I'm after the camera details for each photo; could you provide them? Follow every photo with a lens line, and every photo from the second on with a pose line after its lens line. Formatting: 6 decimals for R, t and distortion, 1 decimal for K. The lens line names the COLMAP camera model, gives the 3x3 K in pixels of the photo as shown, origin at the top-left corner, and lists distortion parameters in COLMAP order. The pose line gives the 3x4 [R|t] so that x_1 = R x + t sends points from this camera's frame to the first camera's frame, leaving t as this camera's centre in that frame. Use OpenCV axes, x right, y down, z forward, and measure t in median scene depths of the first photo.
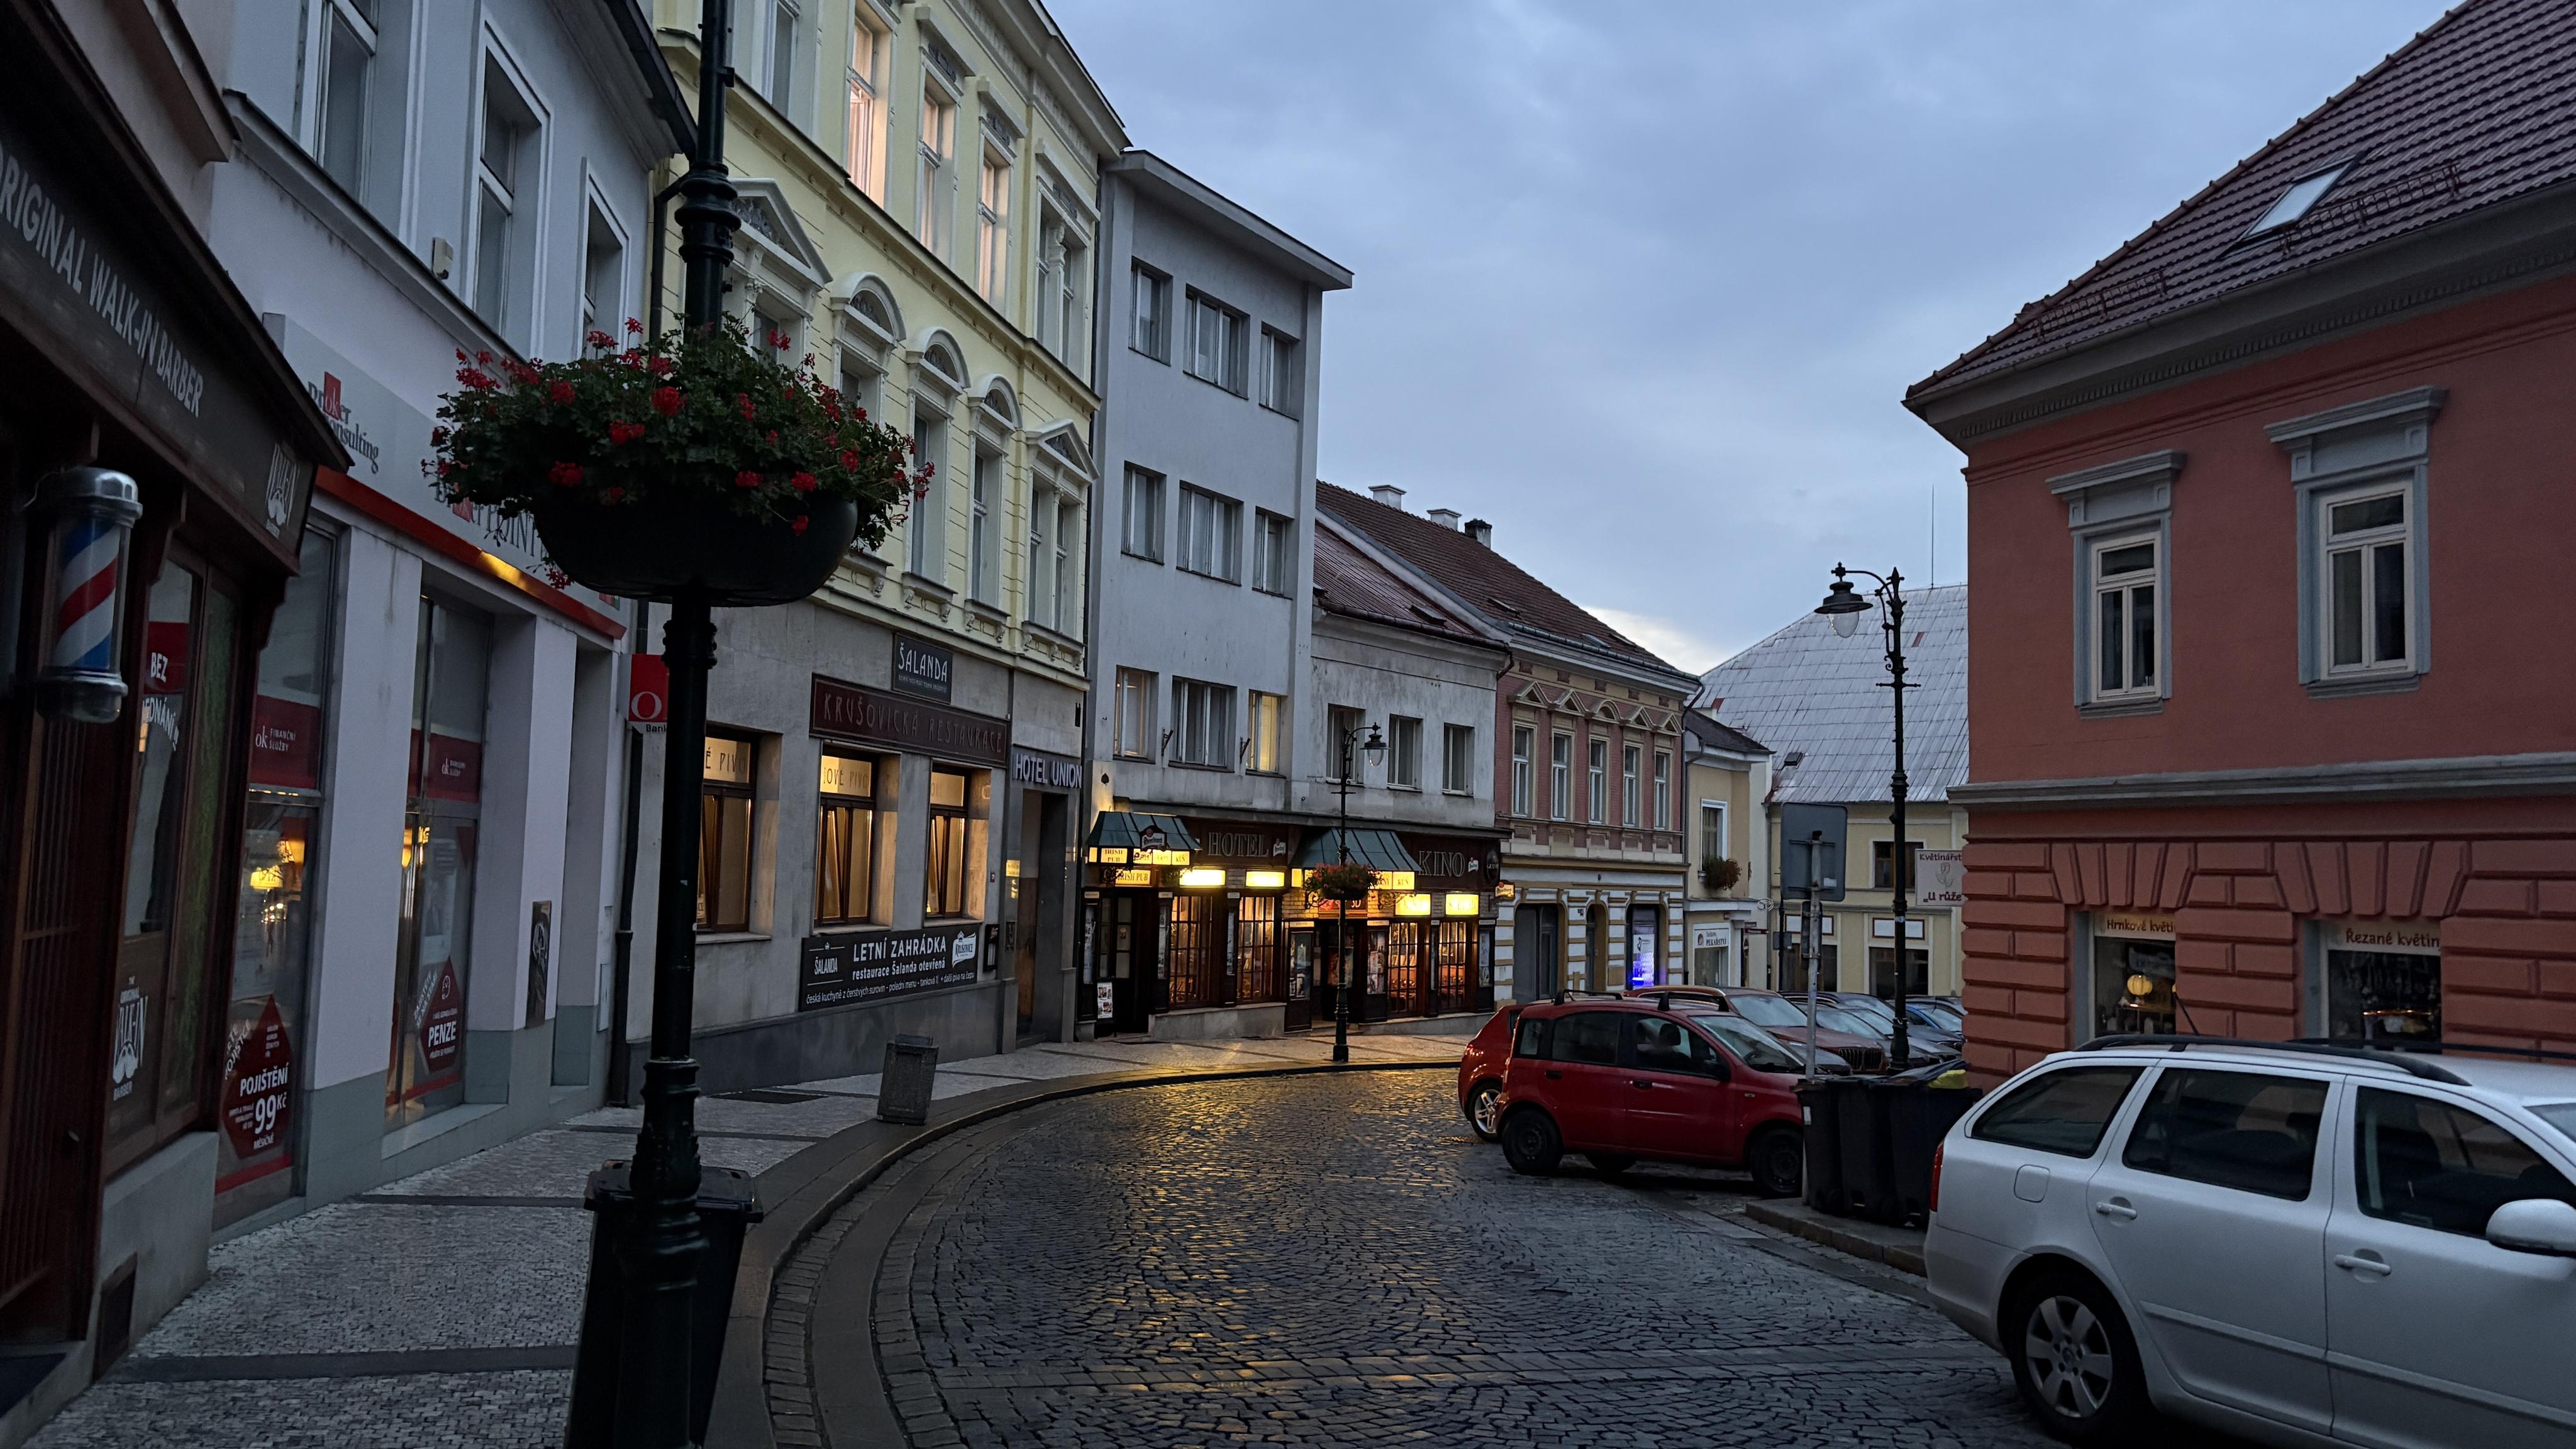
lens RADIAL K [[1953.7, 0, 1288.0], [0, 1953.7, 724.5], [0, 0, 1]] dist [0.122490, -0.204834]
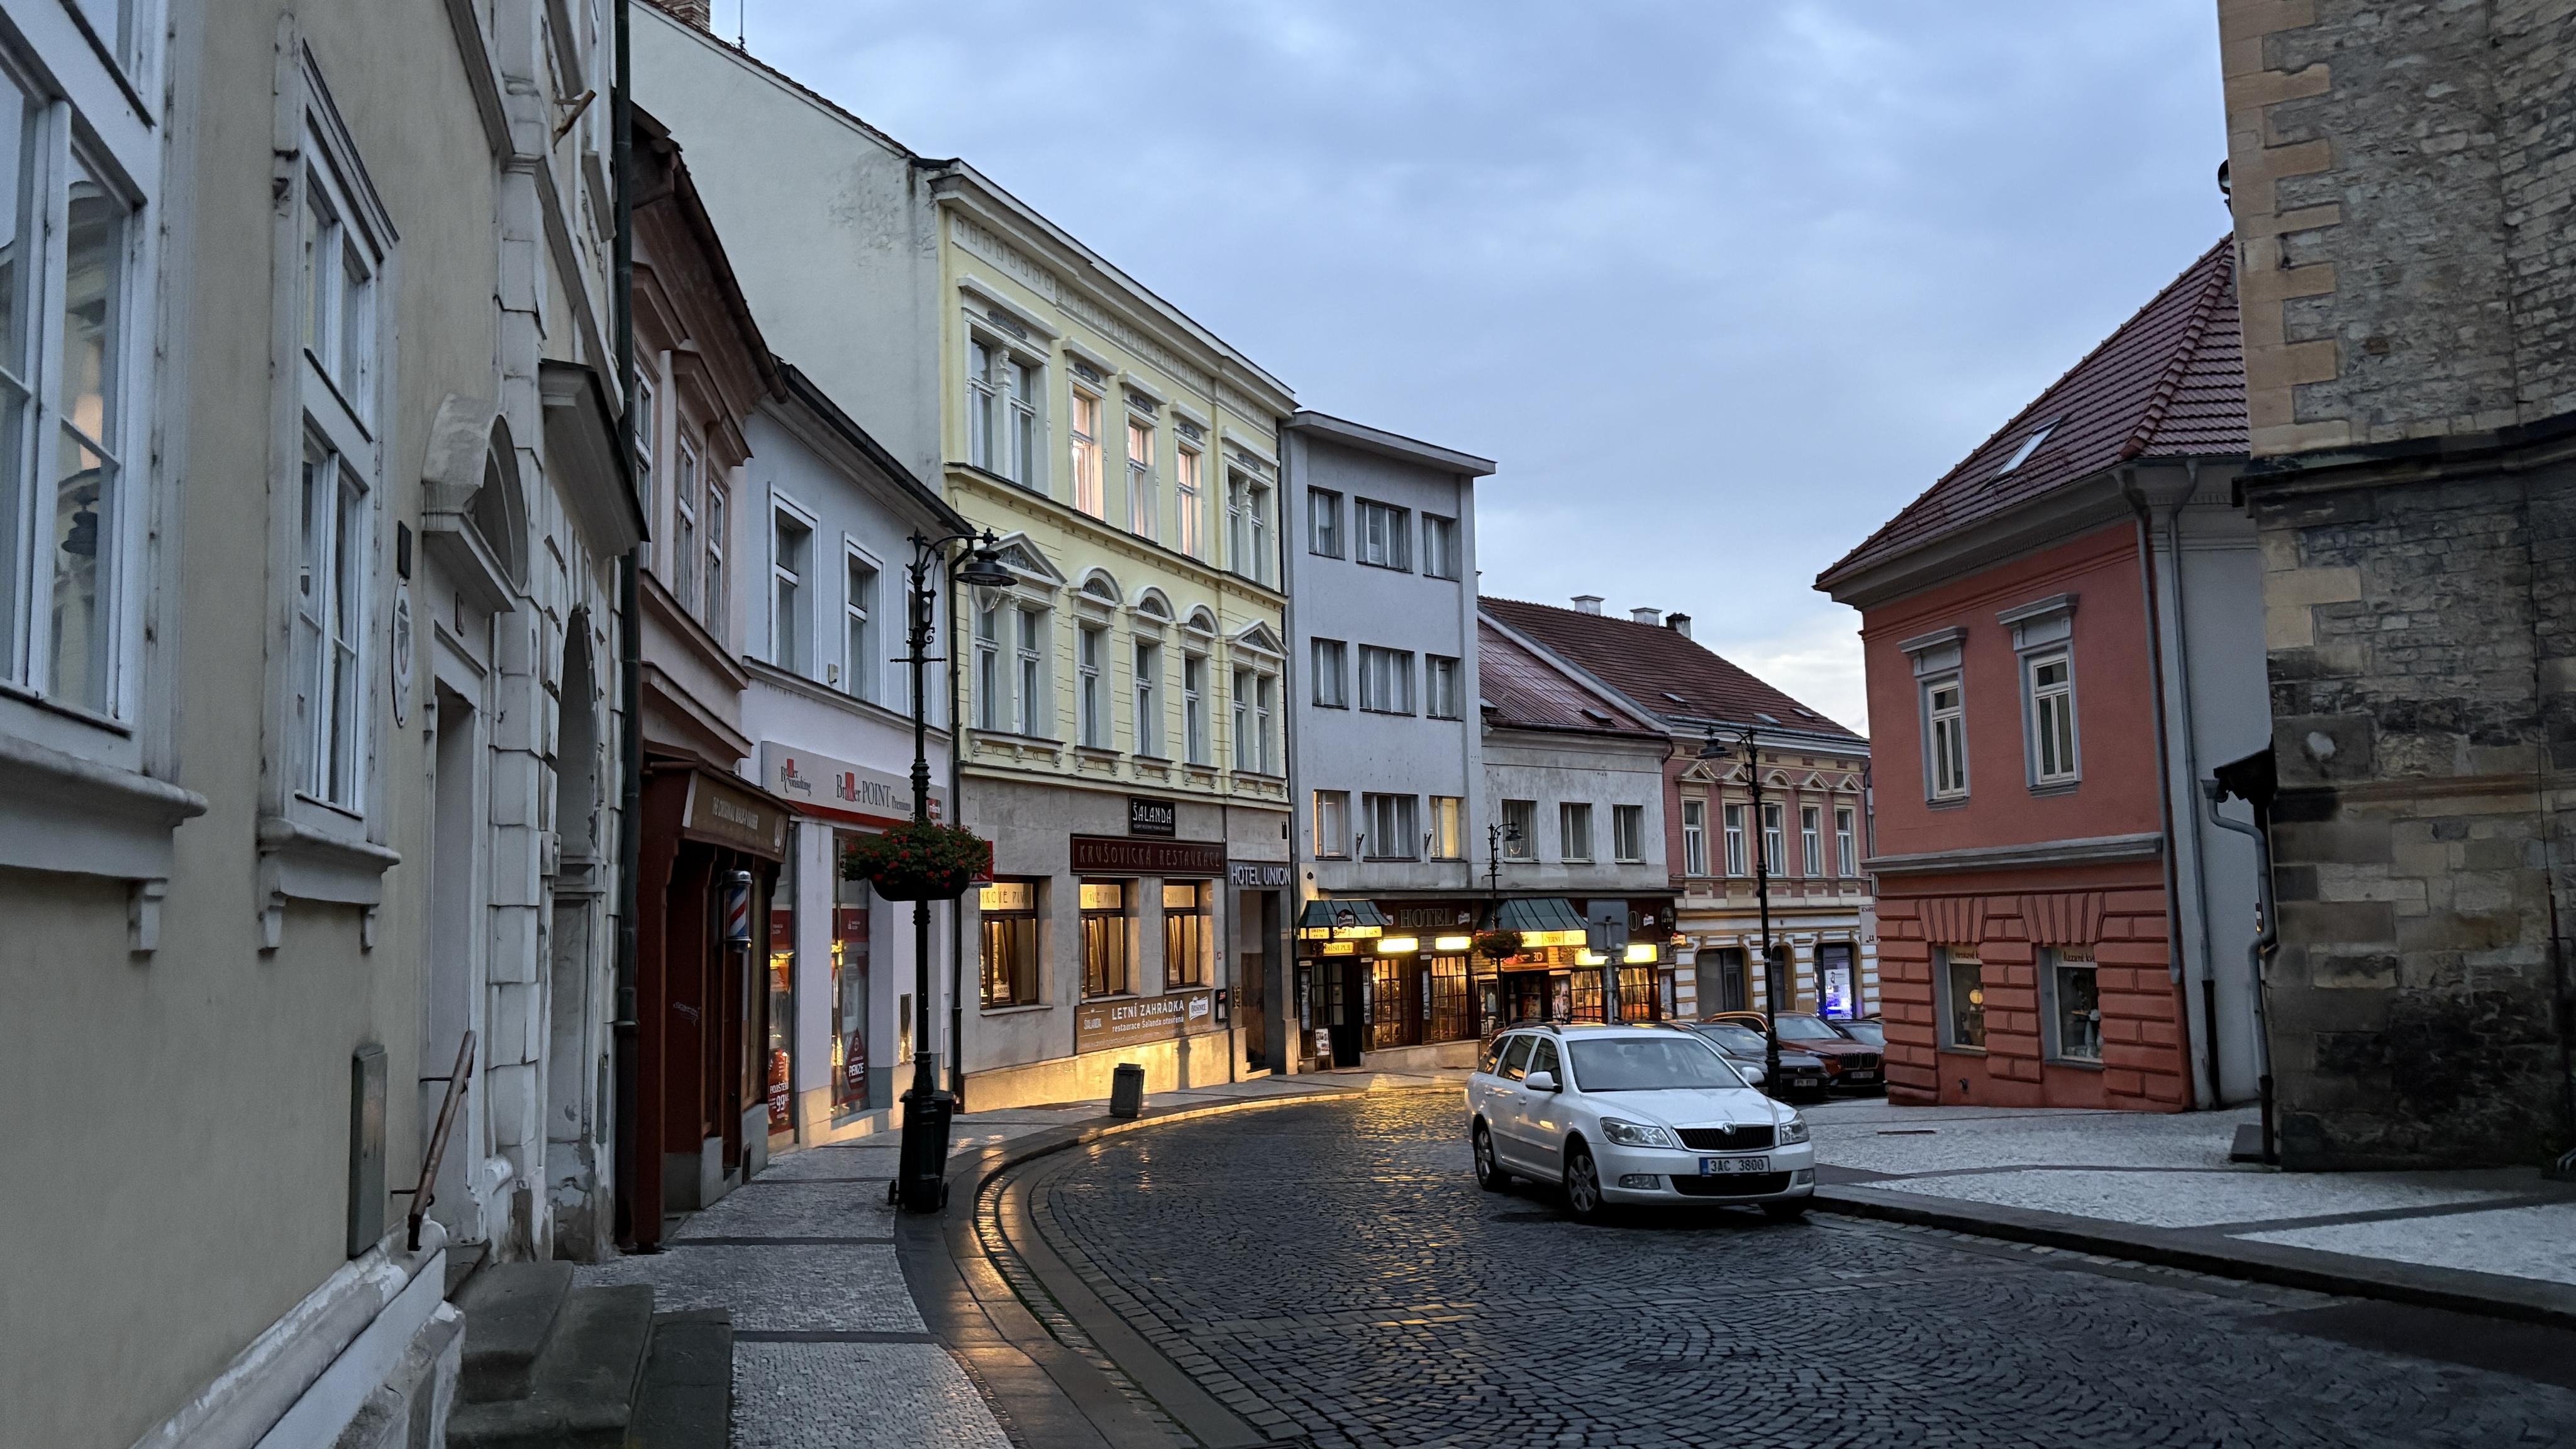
lens RADIAL K [[1896.5, 0, 1288.0], [0, 1896.5, 724.5], [0, 0, 1]] dist [0.230193, -0.710750]
pose [[0.982055, -0.073543, -0.173666, 0.125390], [0.068361, 0.997024, -0.035642, -0.030389], [0.175770, 0.023131, 0.984159, -0.289610]]
